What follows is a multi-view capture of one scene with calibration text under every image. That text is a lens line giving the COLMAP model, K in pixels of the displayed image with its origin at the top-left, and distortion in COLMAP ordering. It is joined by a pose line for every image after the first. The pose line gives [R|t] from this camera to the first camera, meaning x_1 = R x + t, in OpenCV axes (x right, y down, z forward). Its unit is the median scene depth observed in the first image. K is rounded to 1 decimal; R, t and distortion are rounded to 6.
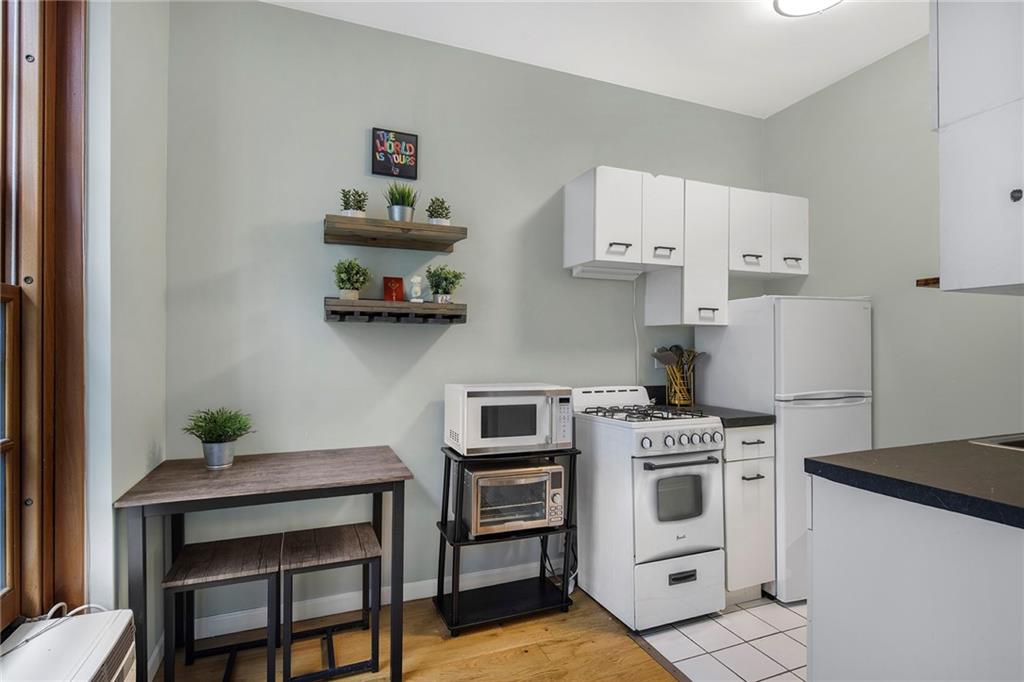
lens RADIAL K [[502.7, 0, 513.3], [0, 502.7, 341.1], [0, 0, 1]] dist [-0.018060, -0.000551]
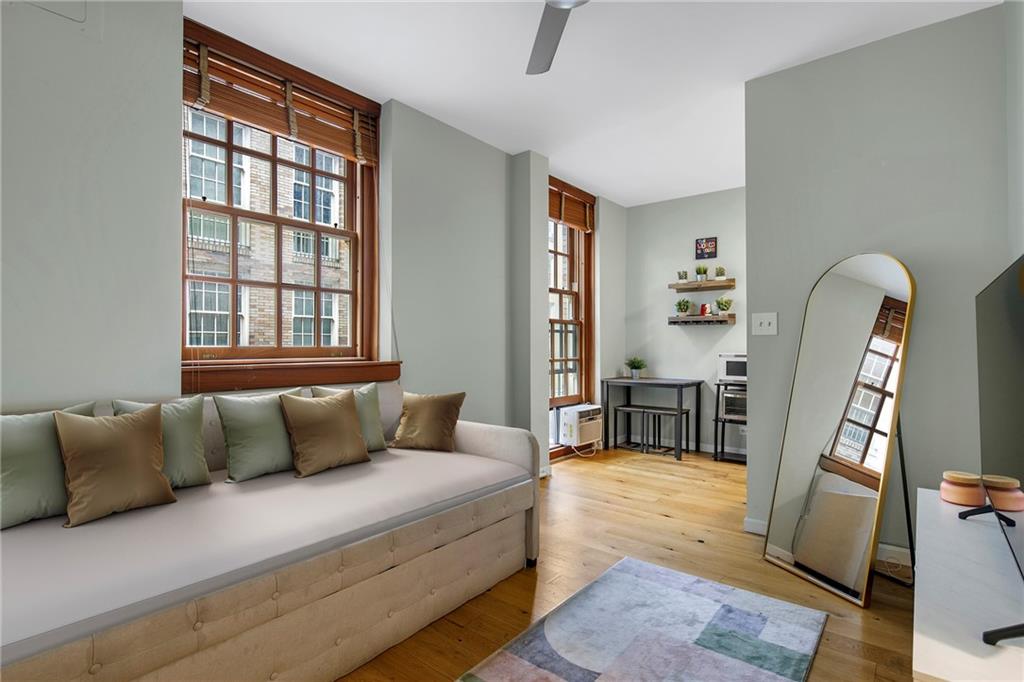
lens RADIAL K [[502.7, 0, 512.3], [0, 502.7, 343.1], [0, 0, 1]] dist [-0.018060, -0.000551]
pose [[0.497145, -0.005450, -0.867650, 1.345295], [0.007169, 0.999972, -0.002174, 0.044999], [0.867638, -0.005139, 0.497170, -0.902096]]
